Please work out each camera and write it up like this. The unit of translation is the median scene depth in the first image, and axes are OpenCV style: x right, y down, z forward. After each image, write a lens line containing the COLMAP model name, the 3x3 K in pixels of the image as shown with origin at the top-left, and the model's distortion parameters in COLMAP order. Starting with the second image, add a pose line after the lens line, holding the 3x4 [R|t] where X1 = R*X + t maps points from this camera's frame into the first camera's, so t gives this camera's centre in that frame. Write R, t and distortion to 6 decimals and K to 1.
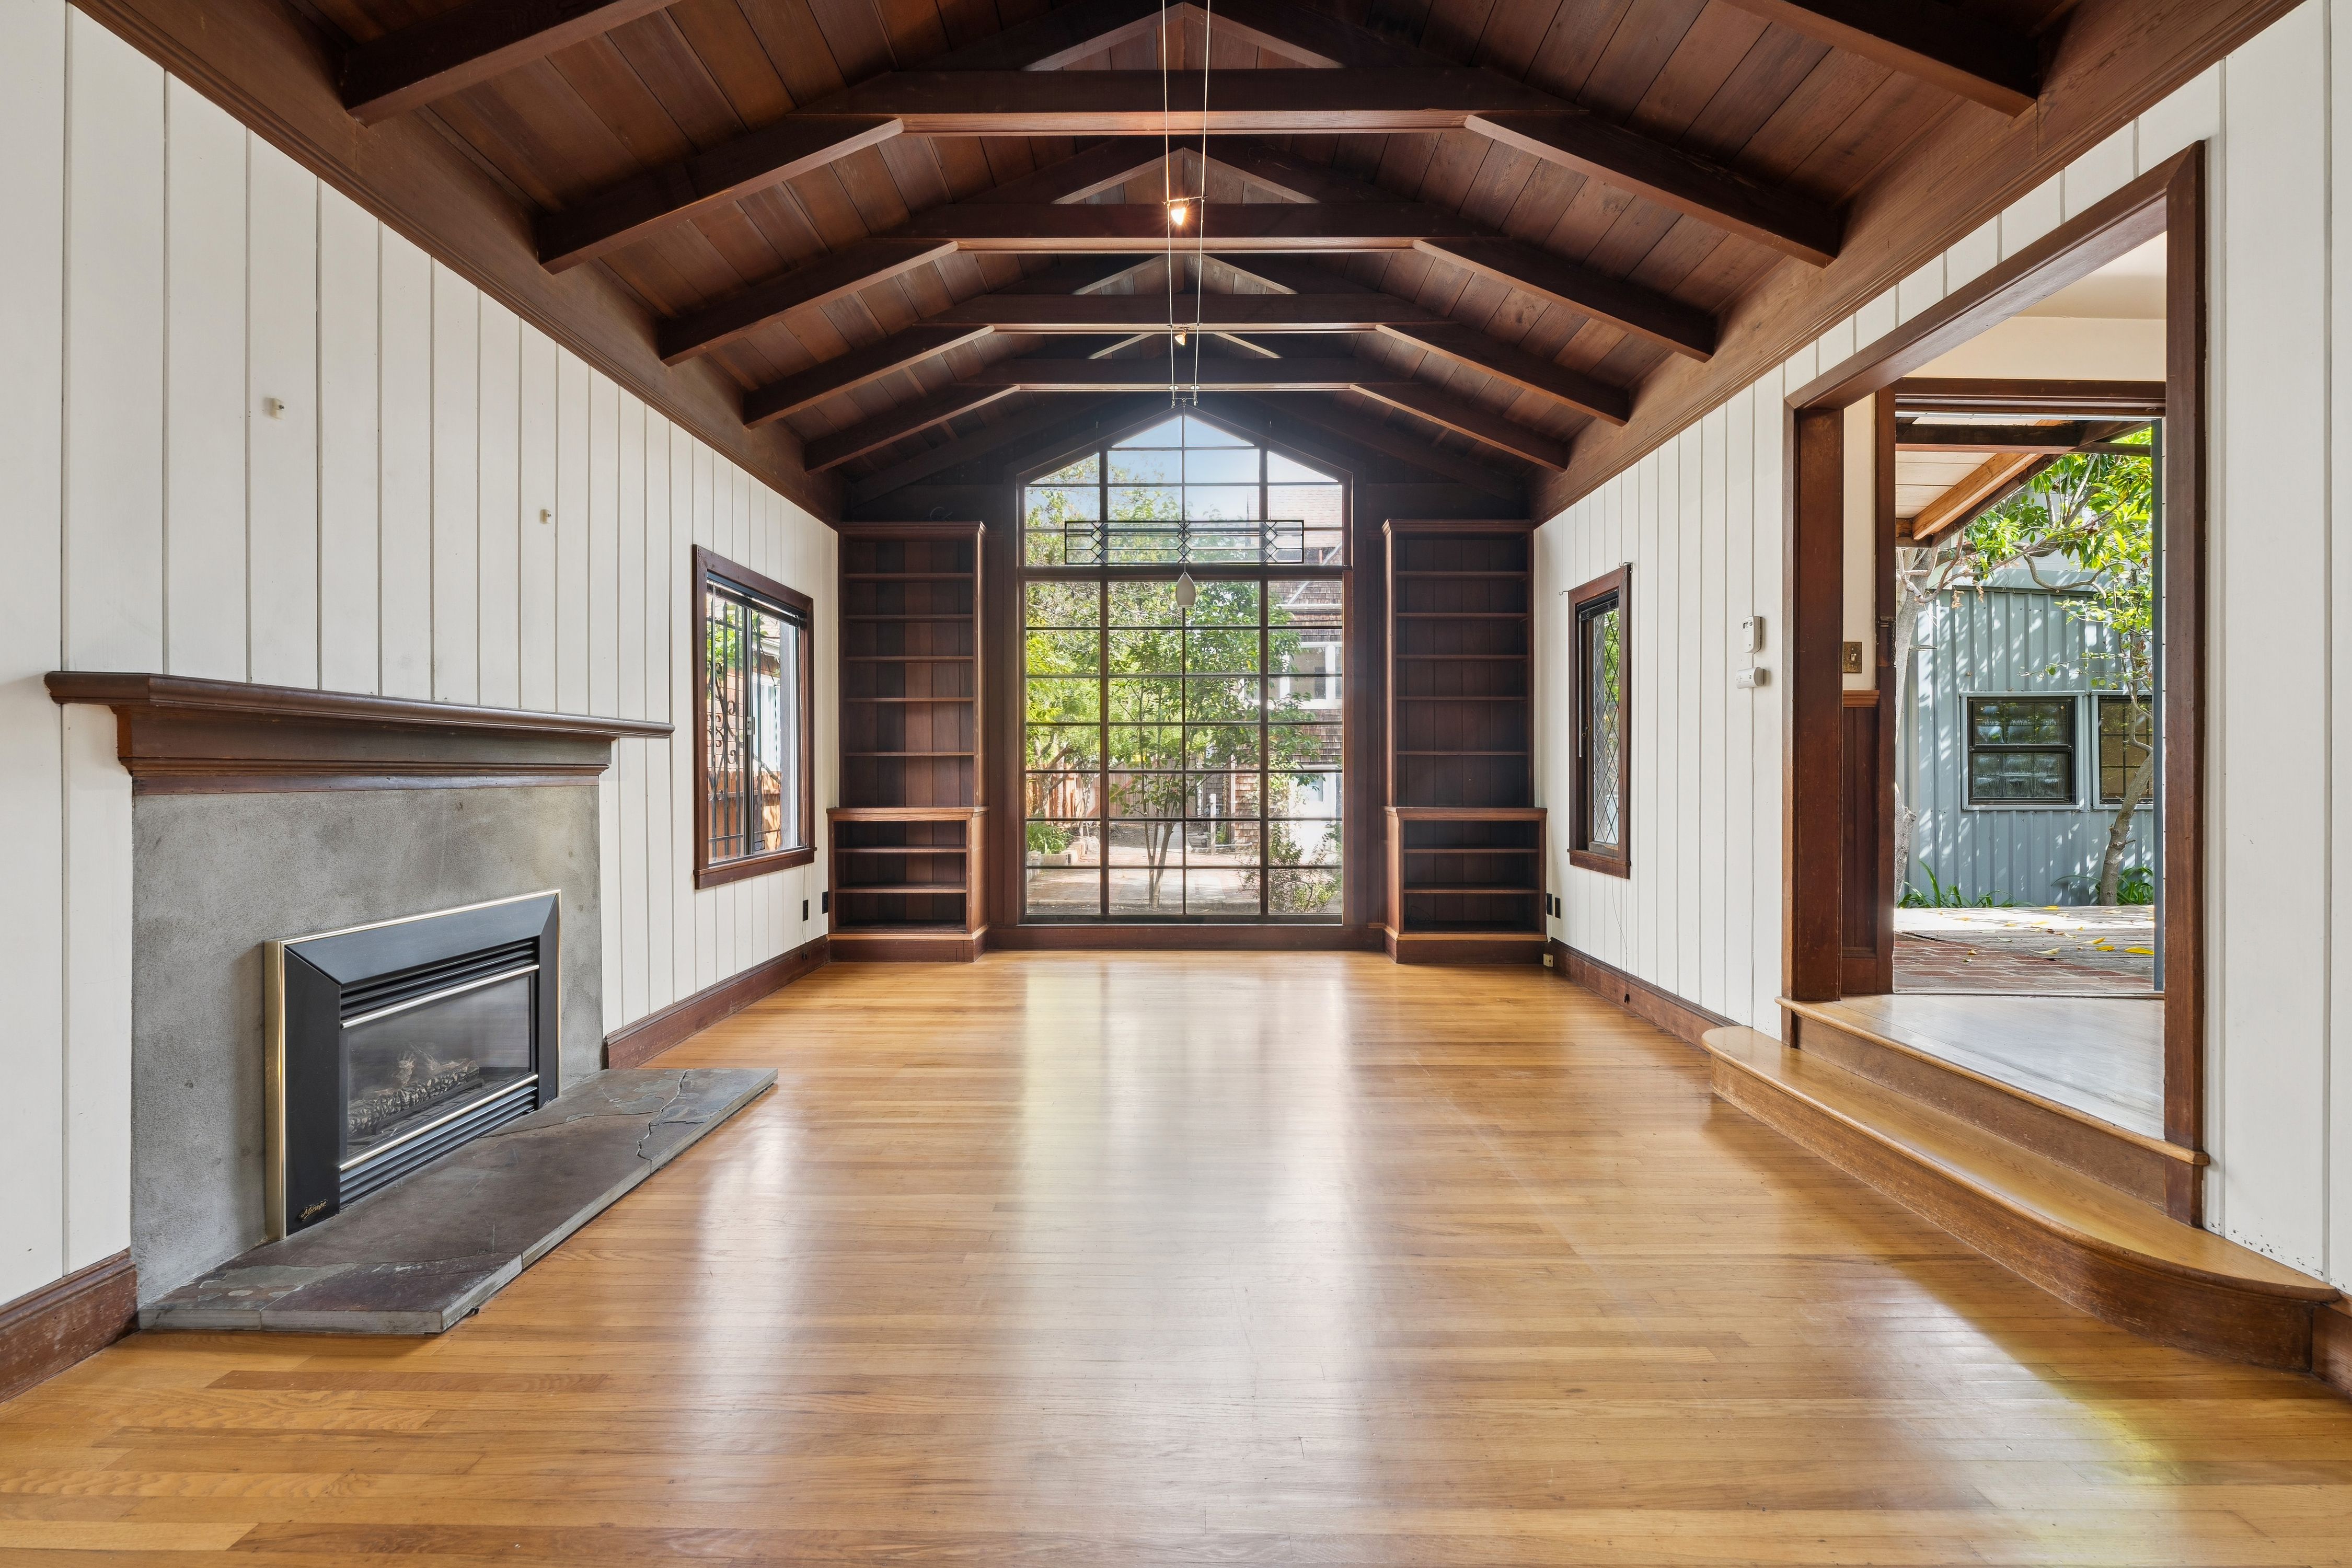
lens RADIAL K [[942.0, 0, 1166.6], [0, 942.0, 783.8], [0, 0, 1]] dist [-0.000288, 0.000017]
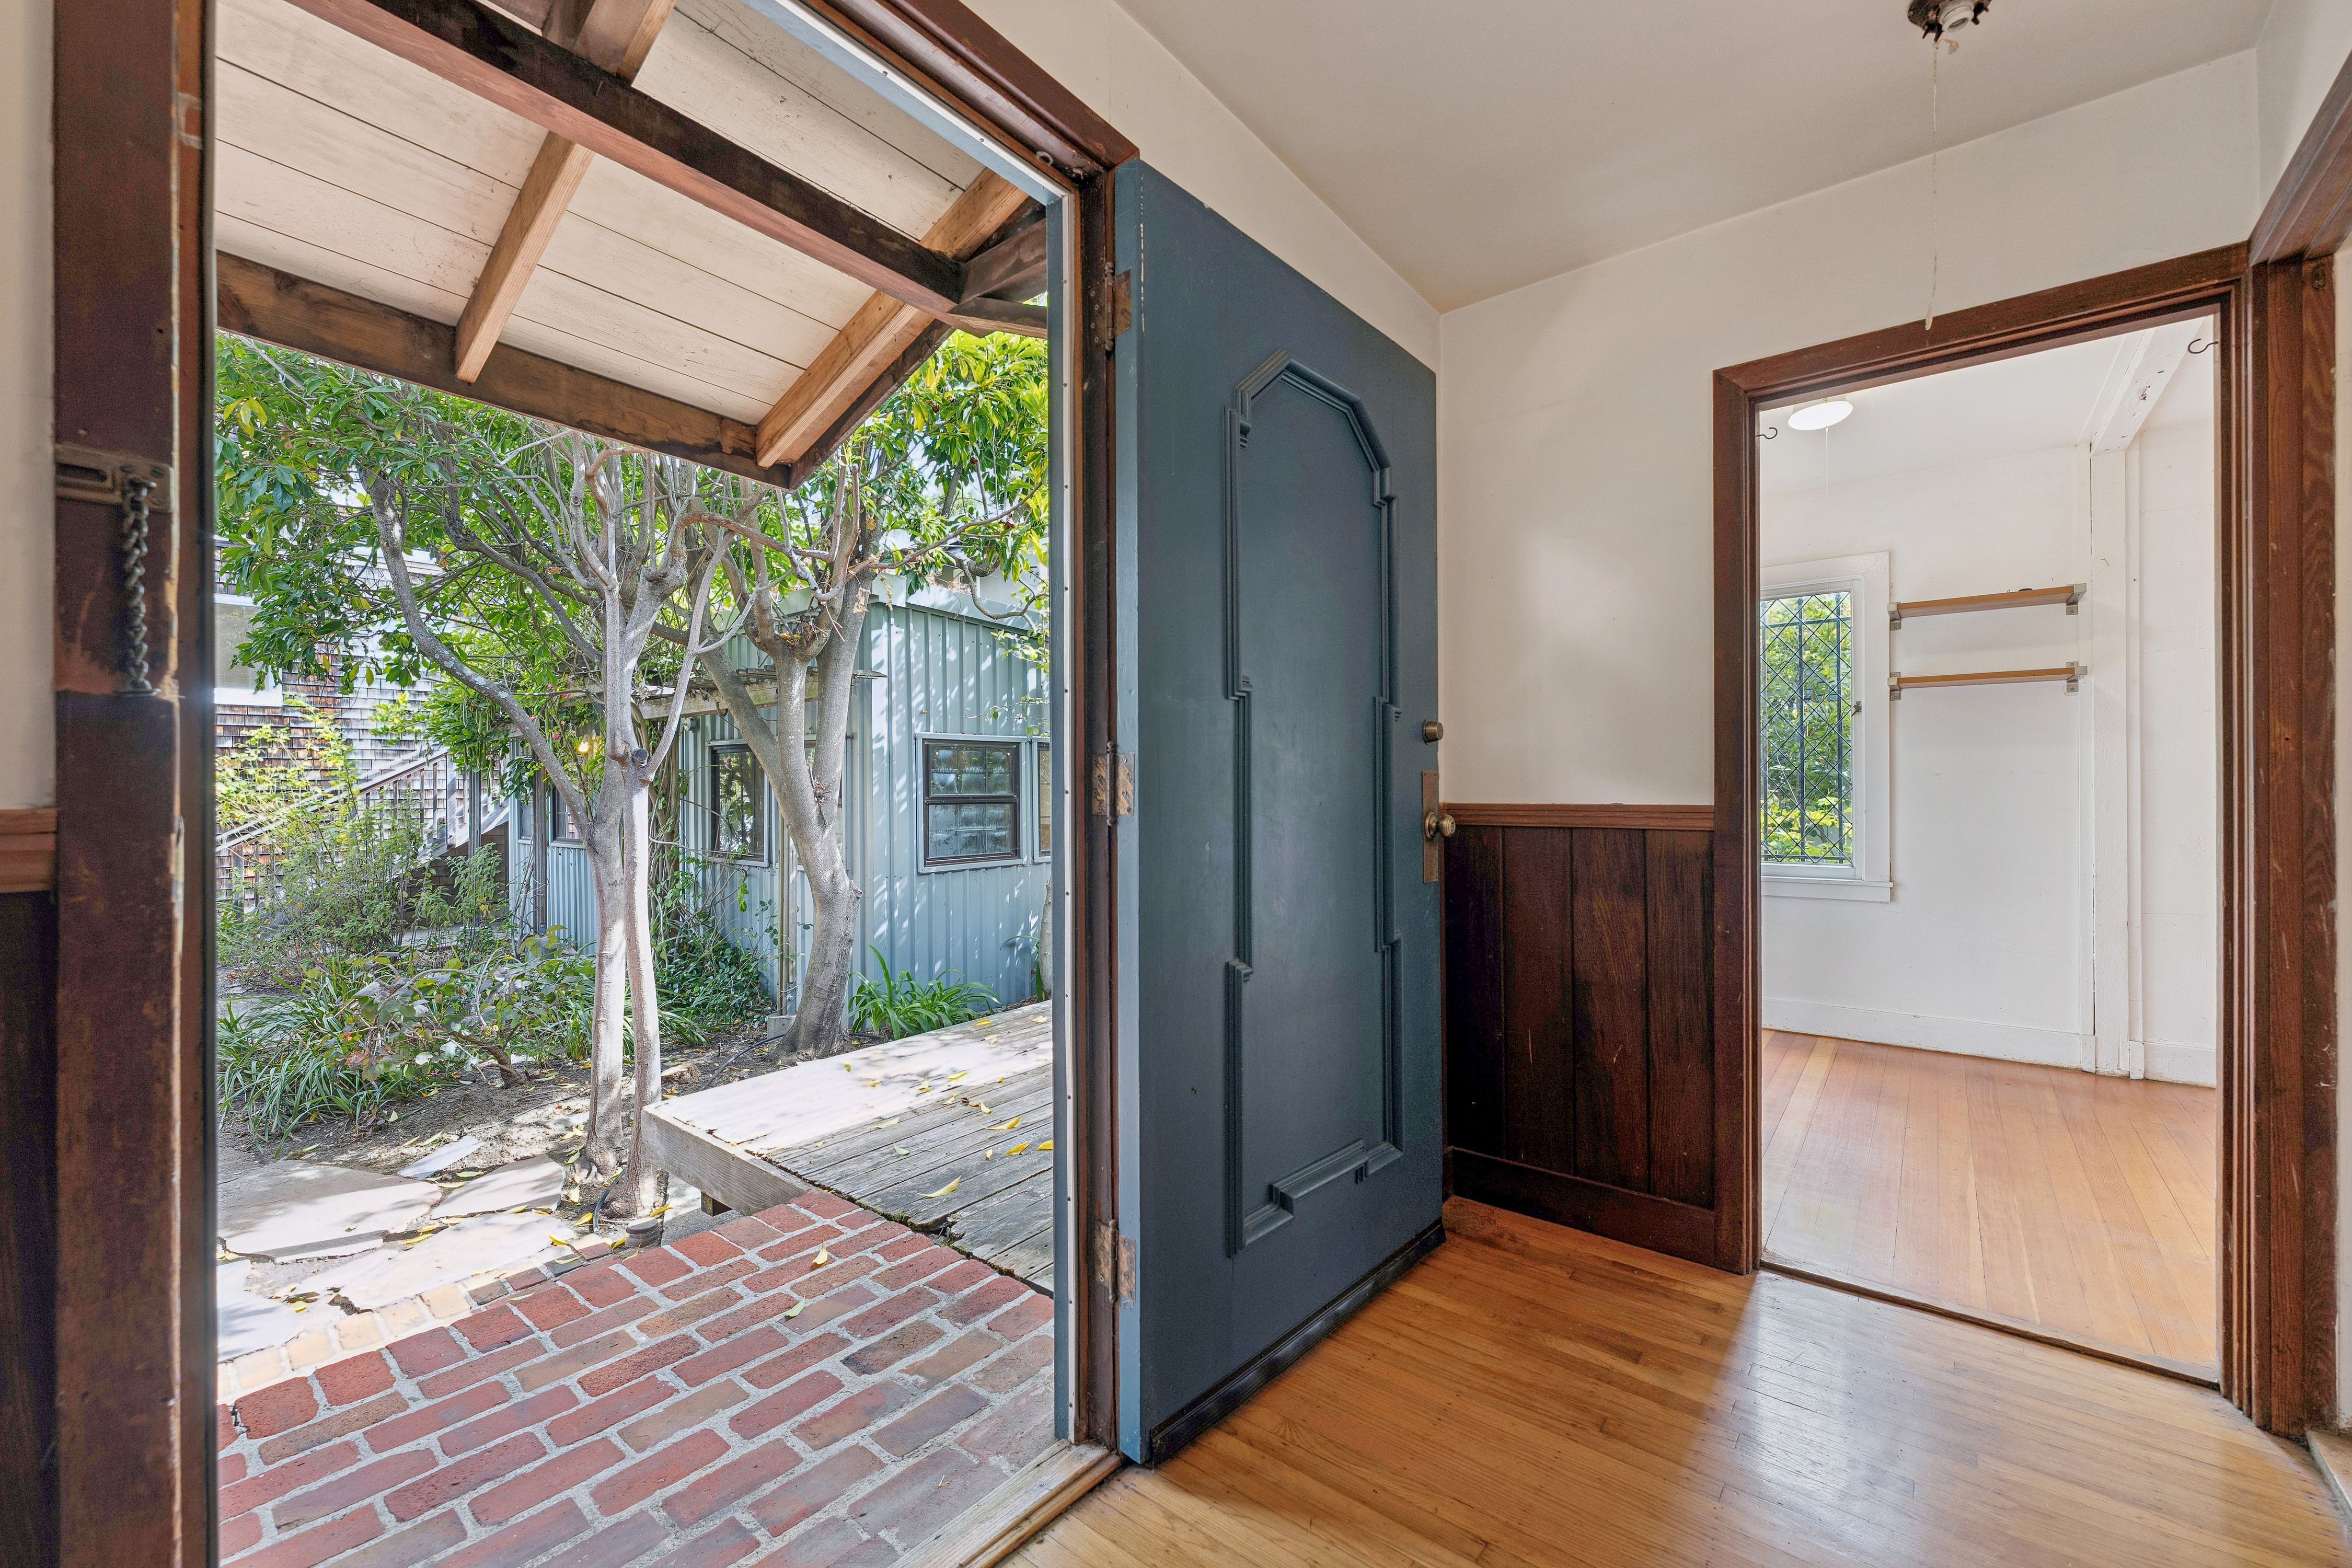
lens RADIAL K [[936.2, 0, 1170.0], [0, 936.2, 788.7], [0, 0, 1]] dist [0.029130, -0.002673]
pose [[0.624062, -0.005656, 0.781354, 0.333649], [0.013674, 0.999900, -0.003684, -0.041884], [-0.781255, 0.012984, 0.624077, 0.305304]]
